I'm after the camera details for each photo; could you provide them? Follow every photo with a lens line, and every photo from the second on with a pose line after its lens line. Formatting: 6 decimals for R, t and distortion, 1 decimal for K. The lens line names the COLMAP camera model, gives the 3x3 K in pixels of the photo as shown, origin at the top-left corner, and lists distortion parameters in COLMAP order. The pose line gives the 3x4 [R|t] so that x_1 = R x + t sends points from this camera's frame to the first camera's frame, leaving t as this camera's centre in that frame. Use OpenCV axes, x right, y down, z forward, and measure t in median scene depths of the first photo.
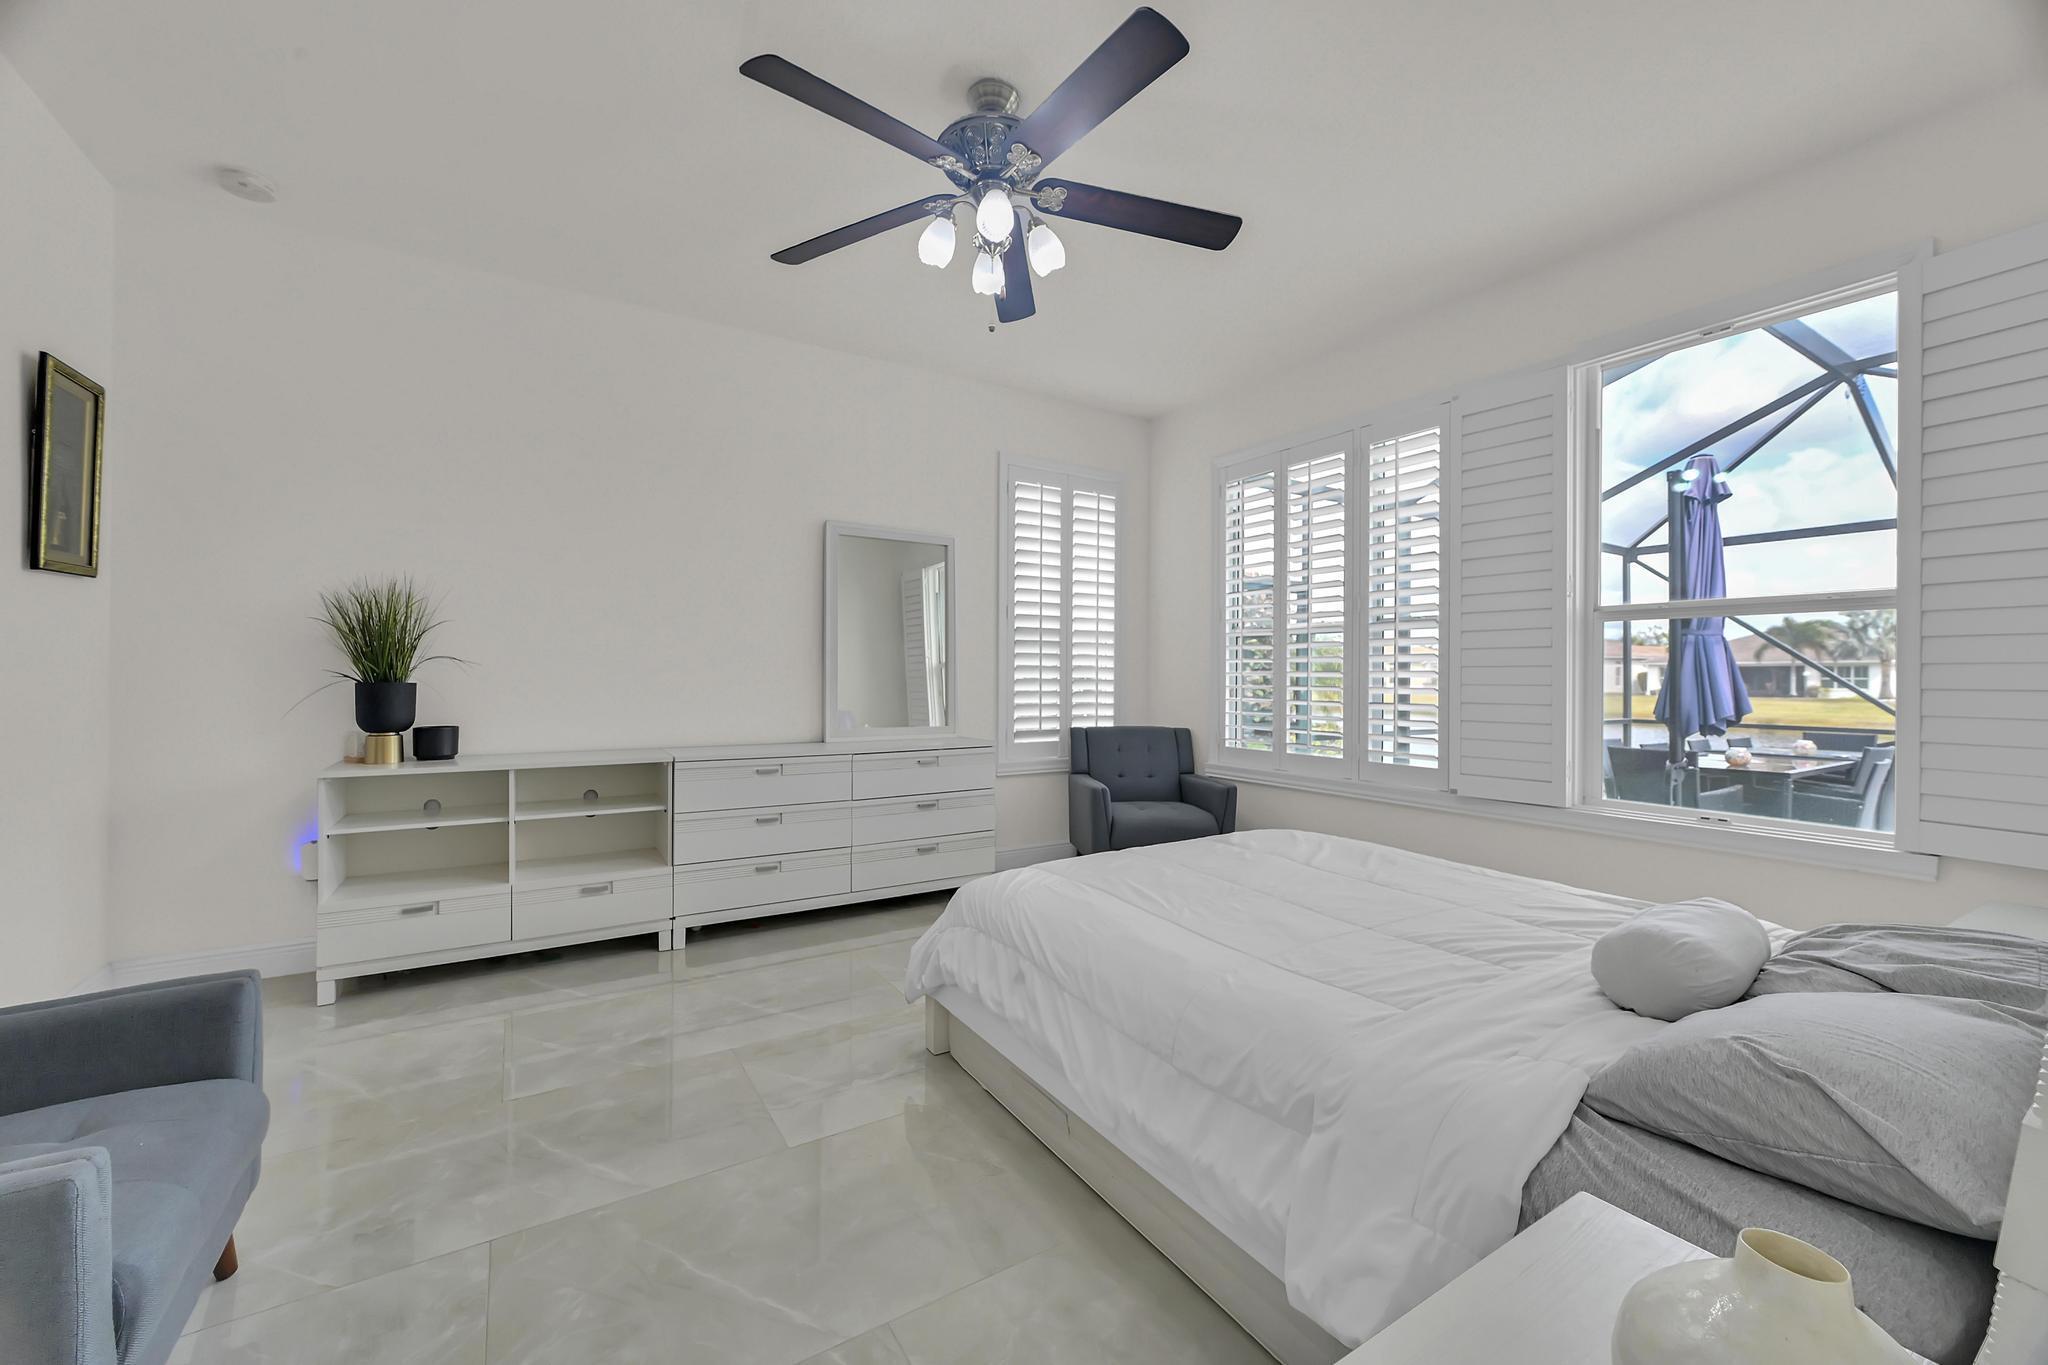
lens RADIAL K [[802.3, 0, 1026.2], [0, 802.3, 685.1], [0, 0, 1]] dist [0.000226, -0.000107]
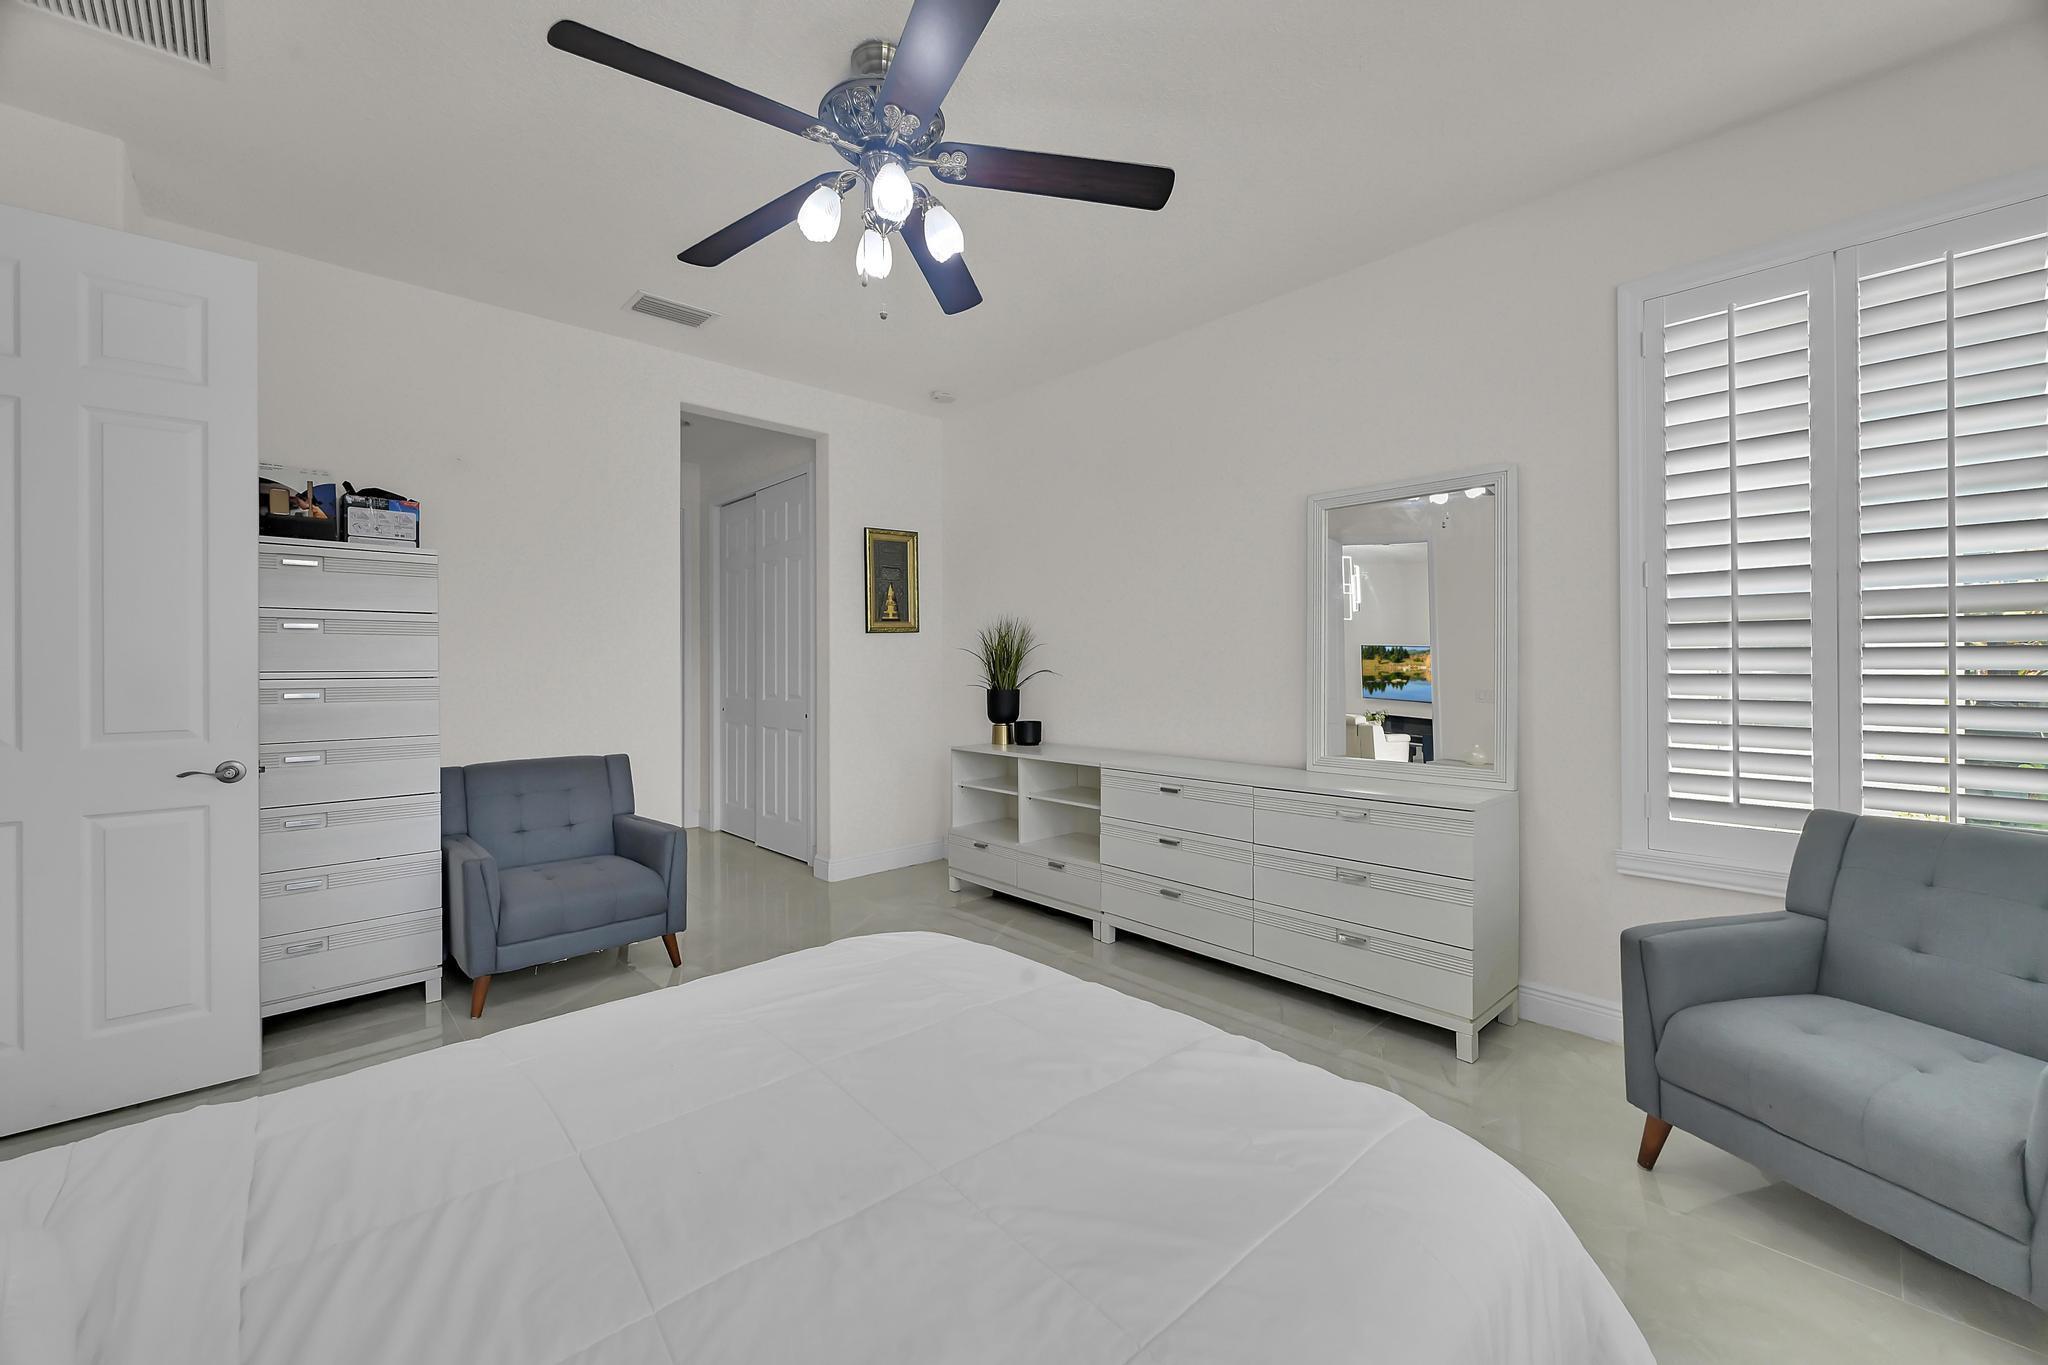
lens RADIAL K [[804.4, 0, 1025.3], [0, 804.4, 670.5], [0, 0, 1]] dist [-0.000438, -0.000063]
pose [[0.174756, -0.006143, -0.984593, 0.646392], [-0.010850, 0.999908, -0.008164, -0.026323], [0.984552, 0.012109, 0.174673, 0.745807]]
